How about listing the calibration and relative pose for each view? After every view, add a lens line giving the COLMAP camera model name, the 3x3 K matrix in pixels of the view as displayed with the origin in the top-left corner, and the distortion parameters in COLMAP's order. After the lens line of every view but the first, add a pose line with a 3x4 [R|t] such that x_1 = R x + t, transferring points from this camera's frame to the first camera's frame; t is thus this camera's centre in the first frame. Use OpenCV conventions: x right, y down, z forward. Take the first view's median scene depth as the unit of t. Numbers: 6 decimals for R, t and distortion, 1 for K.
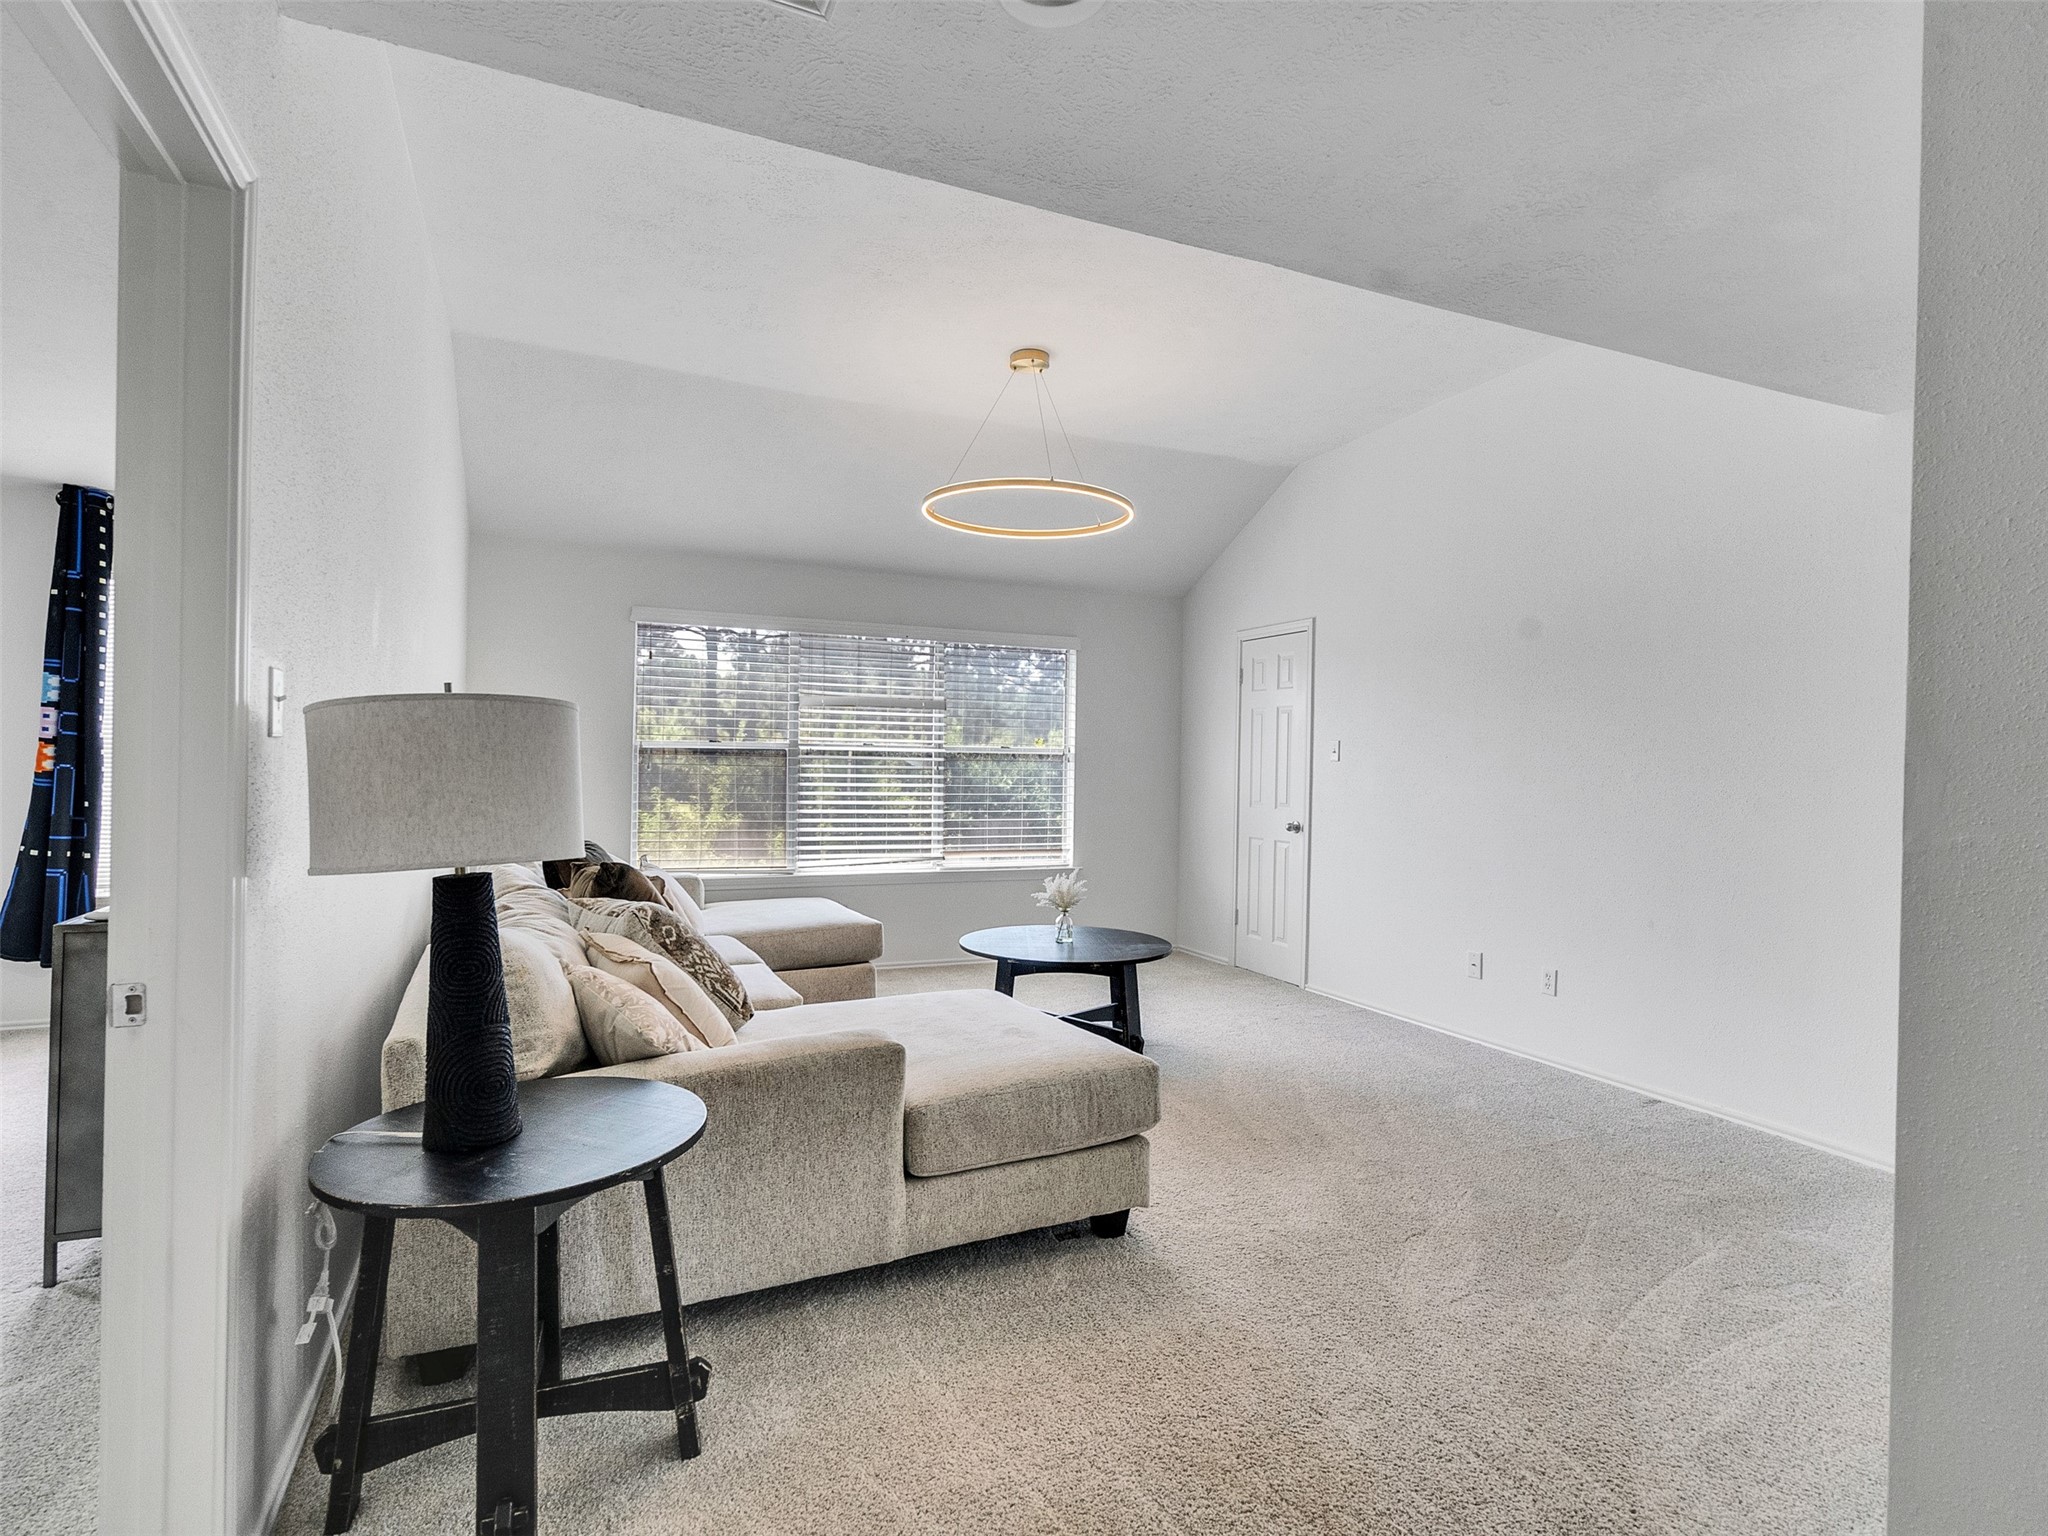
lens RADIAL K [[1060.7, 0, 973.8], [0, 1060.7, 757.7], [0, 0, 1]] dist [0.000019, -0.000255]
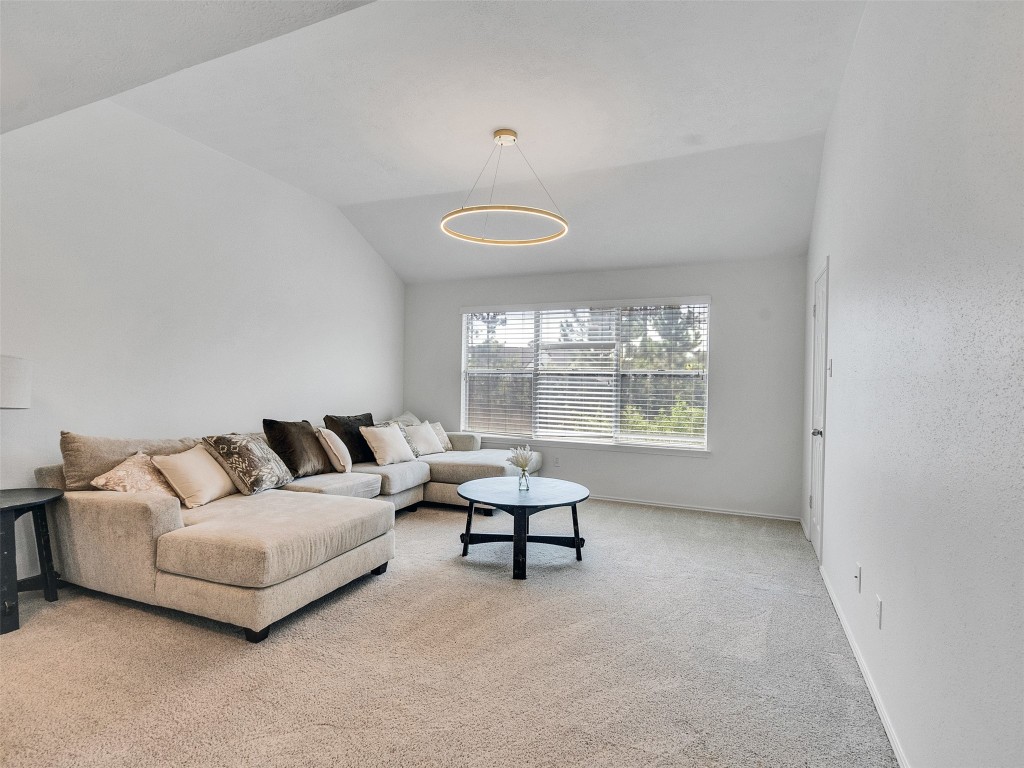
lens RADIAL K [[521.7, 0, 494.2], [0, 521.7, 380.9], [0, 0, 1]] dist [-0.004424, -0.000064]
pose [[0.670512, 0.000852, -0.741898, 0.470613], [-0.000703, 1.000000, 0.000513, 0.006124], [0.741899, 0.000178, 0.670512, 0.319178]]
